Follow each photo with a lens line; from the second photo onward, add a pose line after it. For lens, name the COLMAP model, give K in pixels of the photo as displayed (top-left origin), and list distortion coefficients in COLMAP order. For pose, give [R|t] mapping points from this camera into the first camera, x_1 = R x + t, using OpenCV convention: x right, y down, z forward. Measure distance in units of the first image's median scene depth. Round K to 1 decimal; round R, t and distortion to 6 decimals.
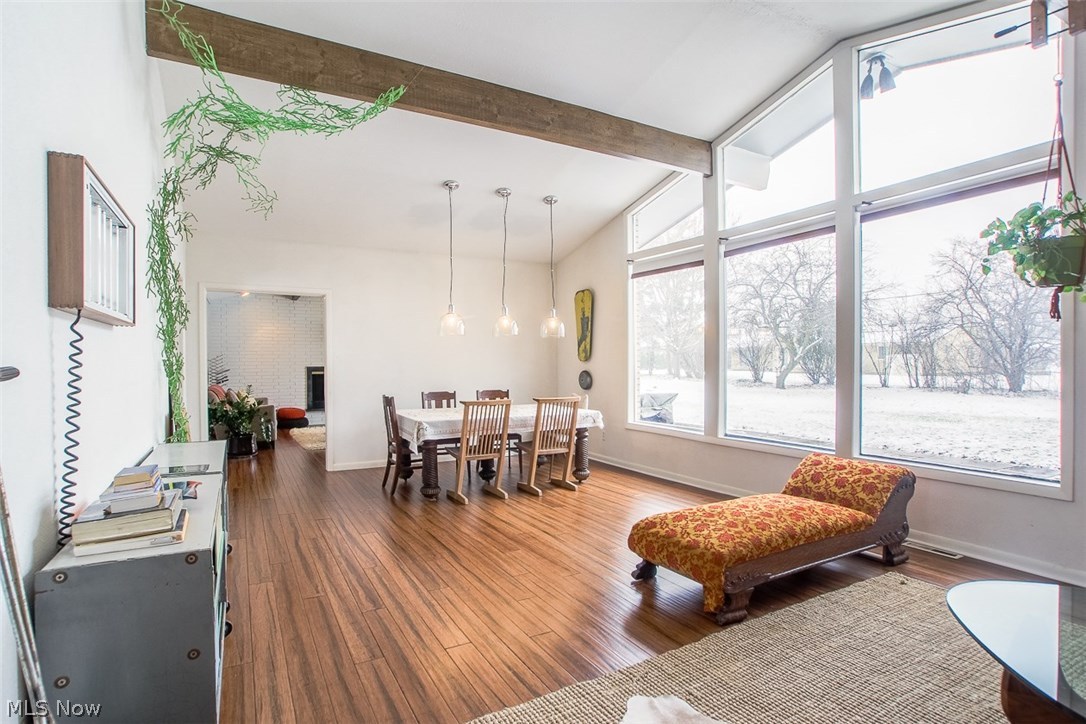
lens RADIAL K [[558.7, 0, 540.7], [0, 558.7, 366.9], [0, 0, 1]] dist [-0.052656, 0.010676]
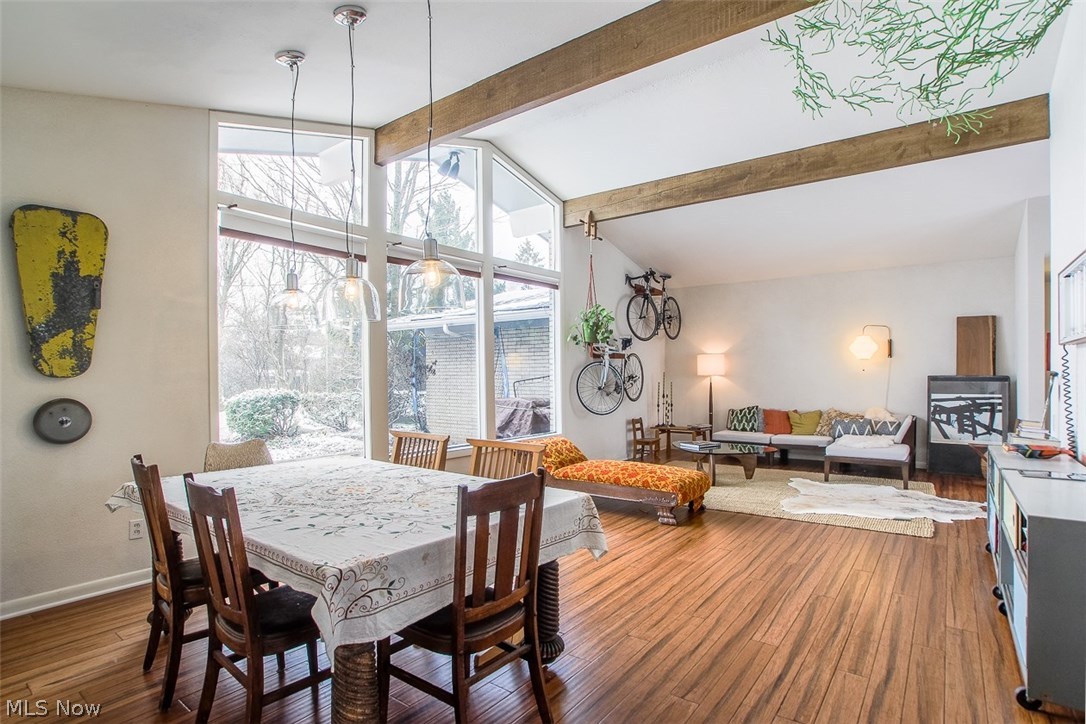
lens RADIAL K [[558.7, 0, 532.2], [0, 558.7, 371.4], [0, 0, 1]] dist [-0.052656, 0.010676]
pose [[-0.401316, 0.016375, 0.915793, -0.530040], [0.020888, 0.999744, -0.008723, -0.003979], [-0.915701, 0.015628, -0.401556, 1.012771]]
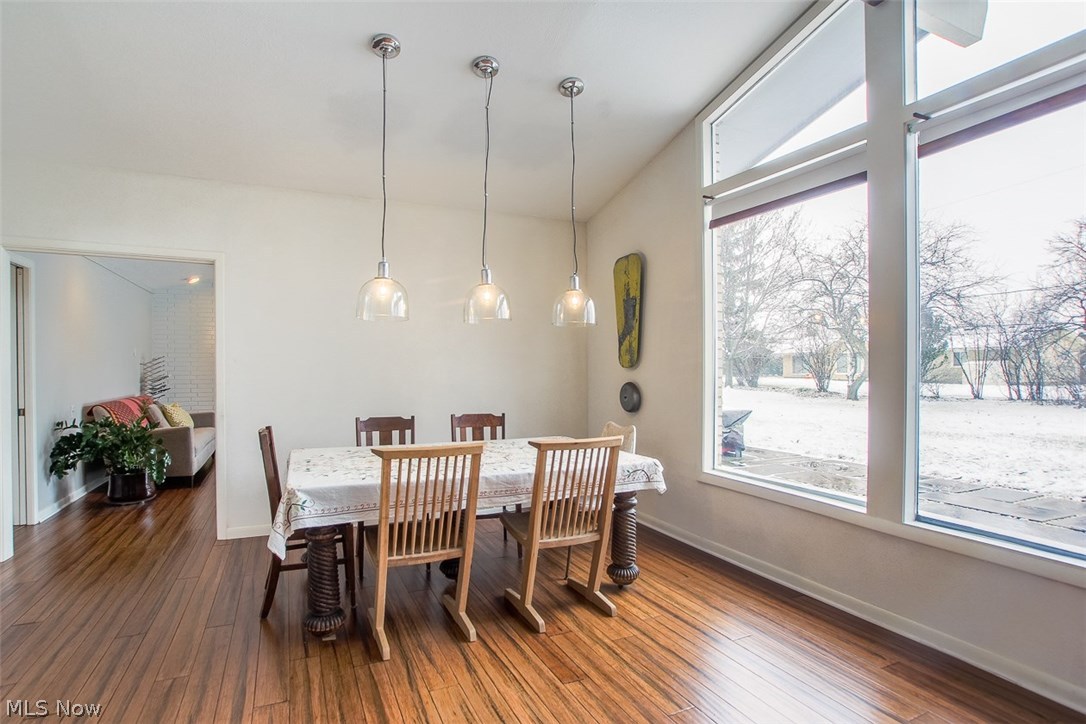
lens RADIAL K [[558.7, 0, 541.6], [0, 558.7, 365.5], [0, 0, 1]] dist [-0.052656, 0.010676]
pose [[0.997406, 0.004154, -0.071866, 0.030173], [-0.005106, 0.999901, -0.013075, -0.004327], [0.071805, 0.013409, 0.997329, 0.436517]]
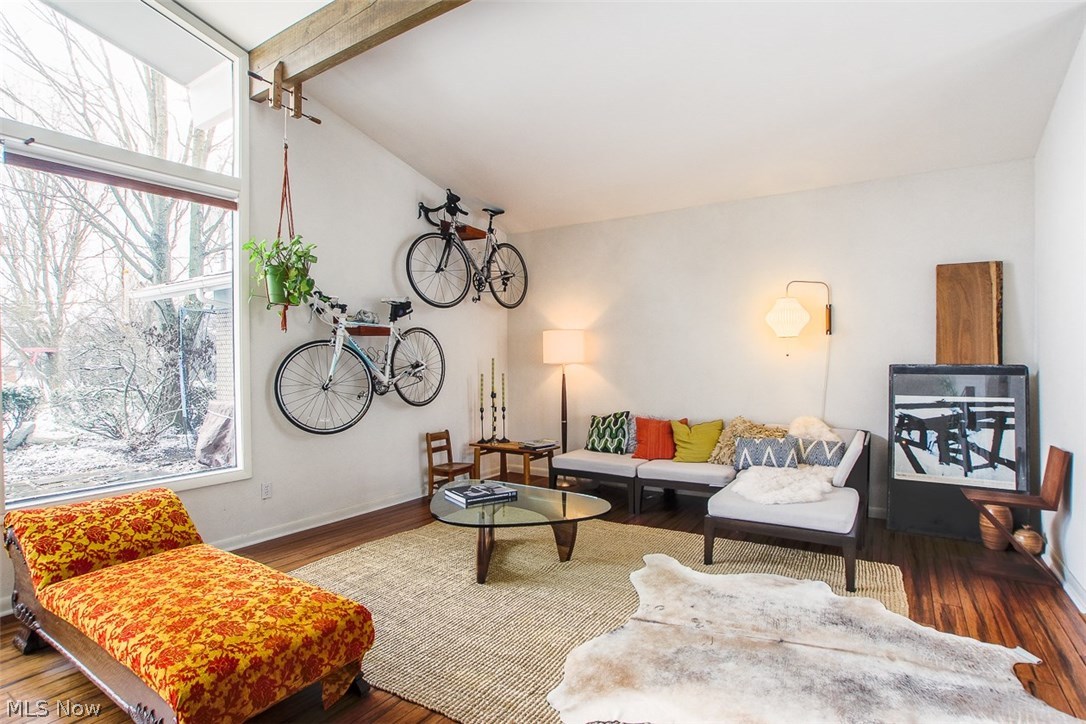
lens RADIAL K [[558.7, 0, 539.4], [0, 558.7, 355.9], [0, 0, 1]] dist [-0.052656, 0.010676]
pose [[-0.465996, 0.017307, 0.884618, -0.206505], [0.021356, 0.999737, -0.008309, -0.002455], [-0.884529, 0.015020, -0.466243, 0.480289]]
